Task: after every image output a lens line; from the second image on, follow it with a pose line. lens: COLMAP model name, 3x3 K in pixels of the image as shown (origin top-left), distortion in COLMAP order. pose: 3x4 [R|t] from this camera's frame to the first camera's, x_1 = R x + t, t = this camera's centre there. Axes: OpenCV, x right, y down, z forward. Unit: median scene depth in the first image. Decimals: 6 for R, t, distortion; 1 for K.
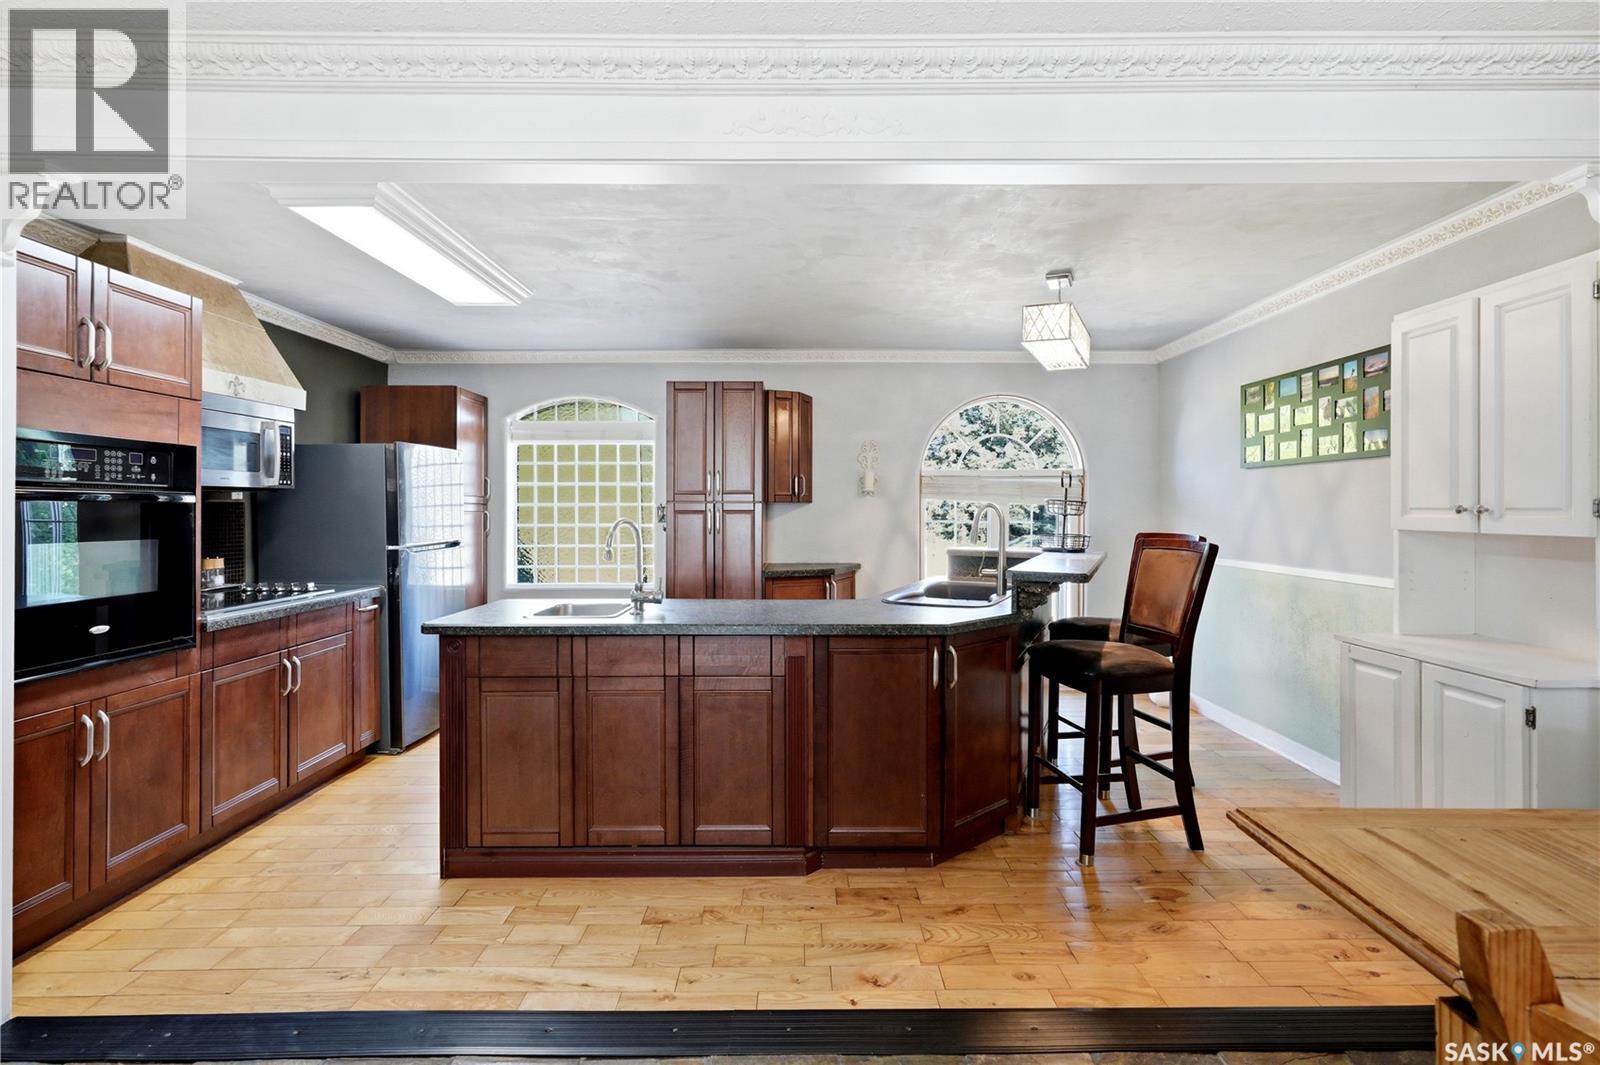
lens RADIAL K [[727.5, 0, 802.1], [0, 727.5, 519.8], [0, 0, 1]] dist [-0.003837, -0.000196]
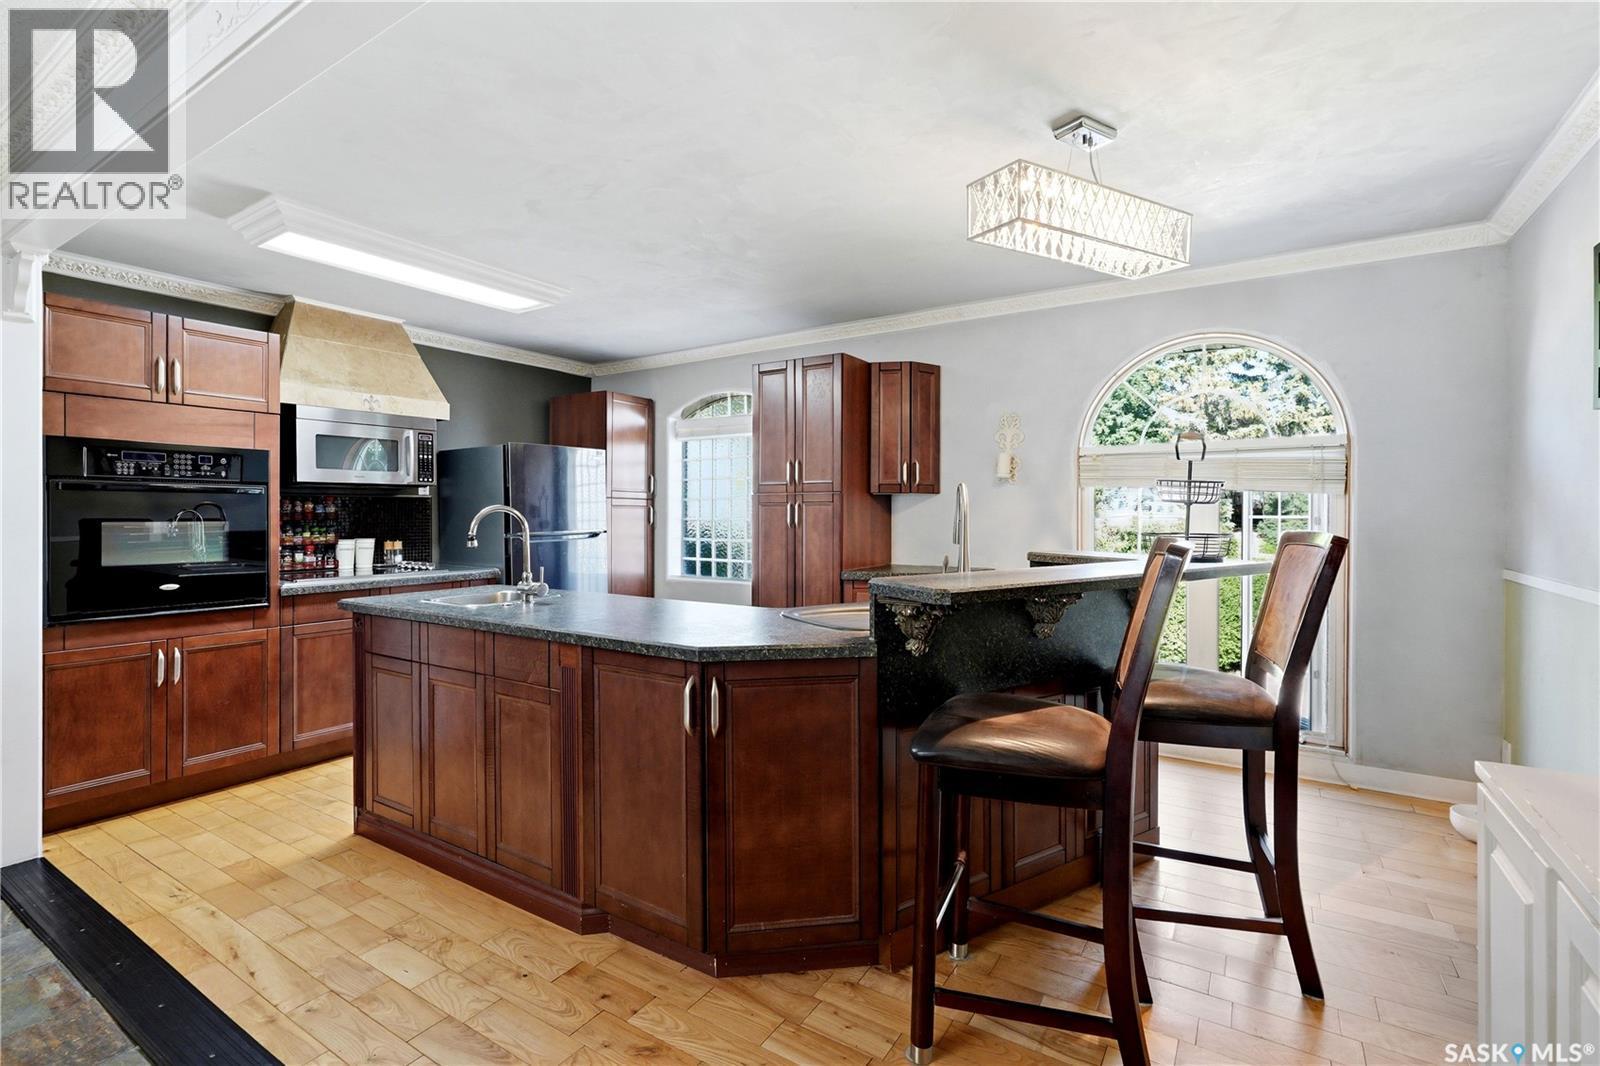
lens RADIAL K [[721.3, 0, 802.1], [0, 721.3, 522.9], [0, 0, 1]] dist [-0.000129, -0.000042]
pose [[0.842500, 0.007136, -0.538649, 0.592094], [-0.006869, 0.999973, 0.002503, 0.016360], [0.538652, 0.001592, 0.842527, 0.402314]]
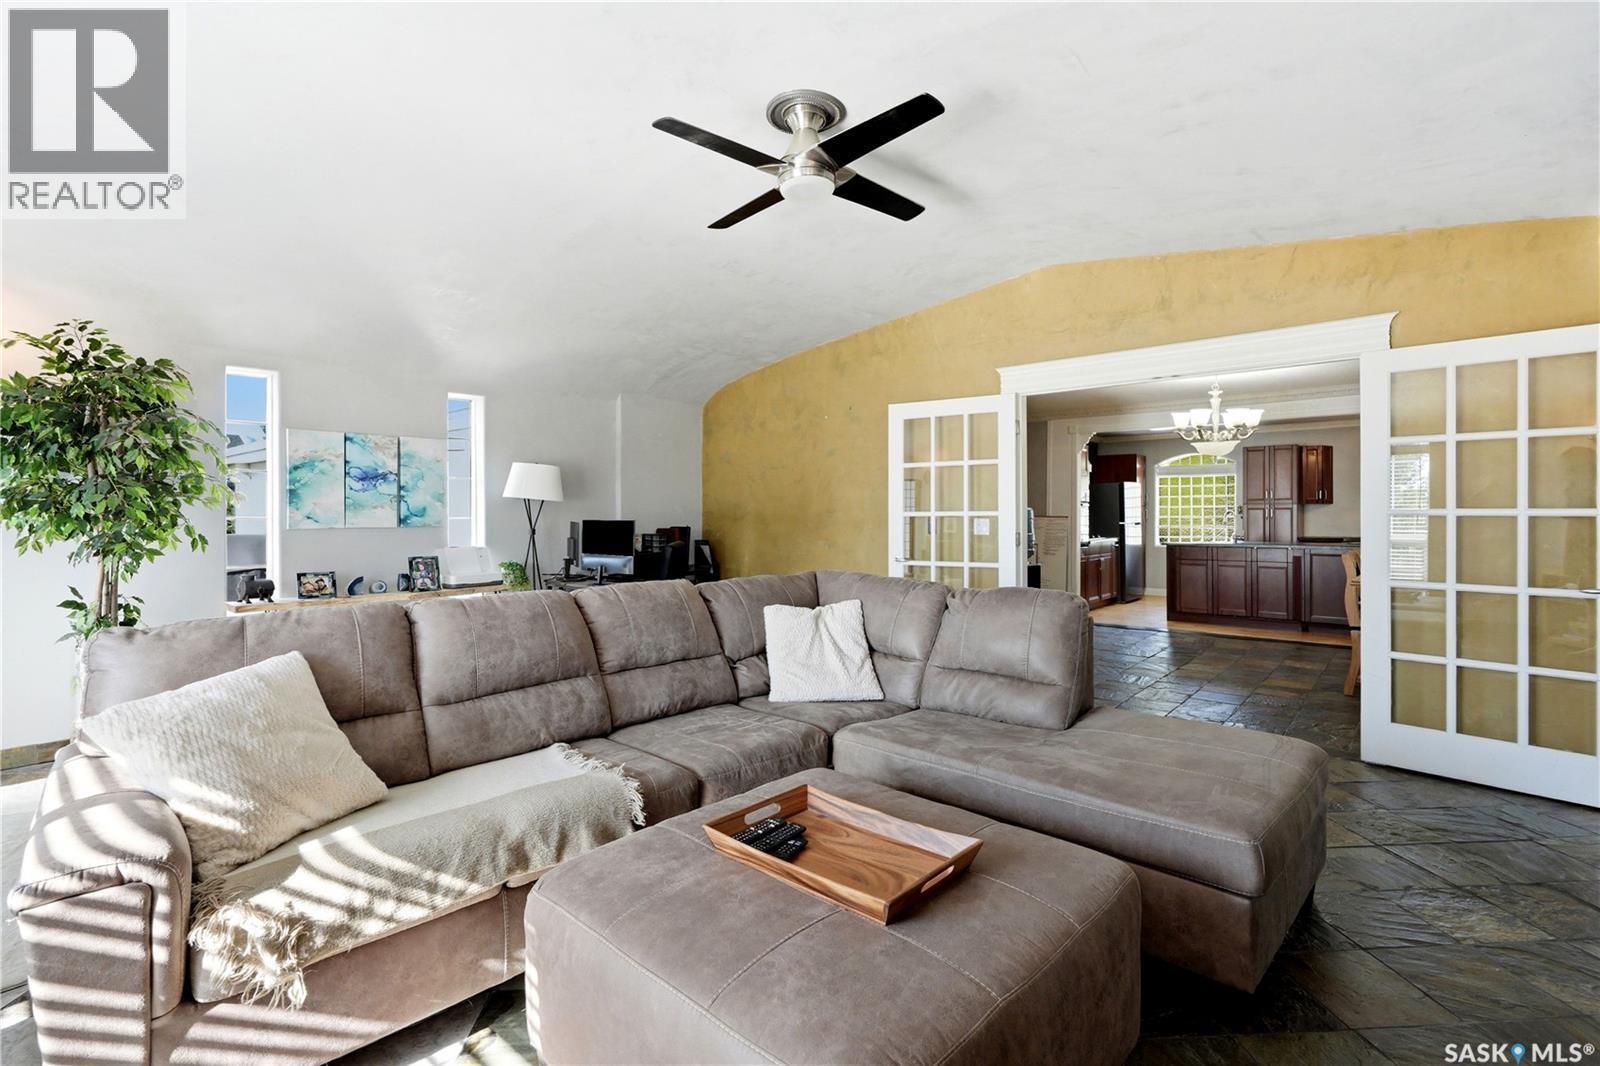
lens RADIAL K [[727.5, 0, 802.1], [0, 727.5, 520.3], [0, 0, 1]] dist [-0.003837, -0.000196]
pose [[0.757824, -0.002060, -0.652456, 0.347902], [-0.004566, 0.999954, -0.008461, 0.072412], [0.652443, 0.009391, 0.757780, -2.263723]]
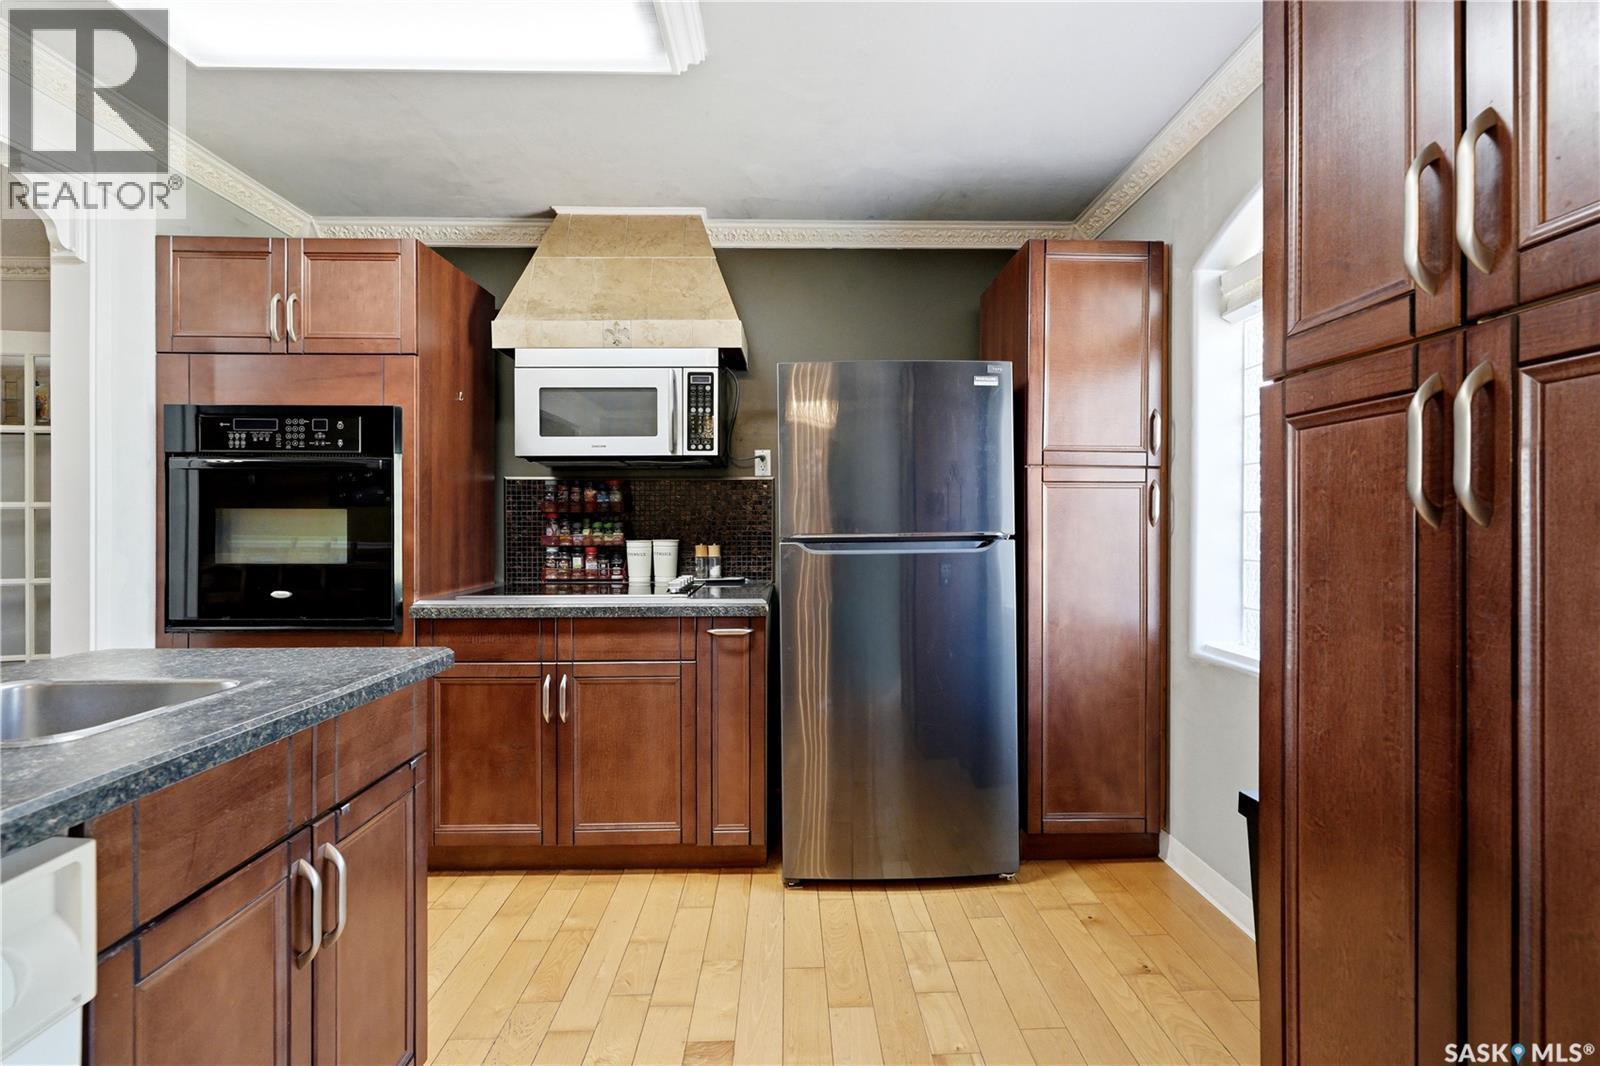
lens RADIAL K [[721.3, 0, 802.1], [0, 721.3, 522.9], [0, 0, 1]] dist [-0.000129, -0.000042]
pose [[0.026161, -0.001056, -0.999657, 0.054595], [-0.012723, 0.999918, -0.001390, 0.033716], [0.999577, 0.012755, 0.026145, 1.363441]]
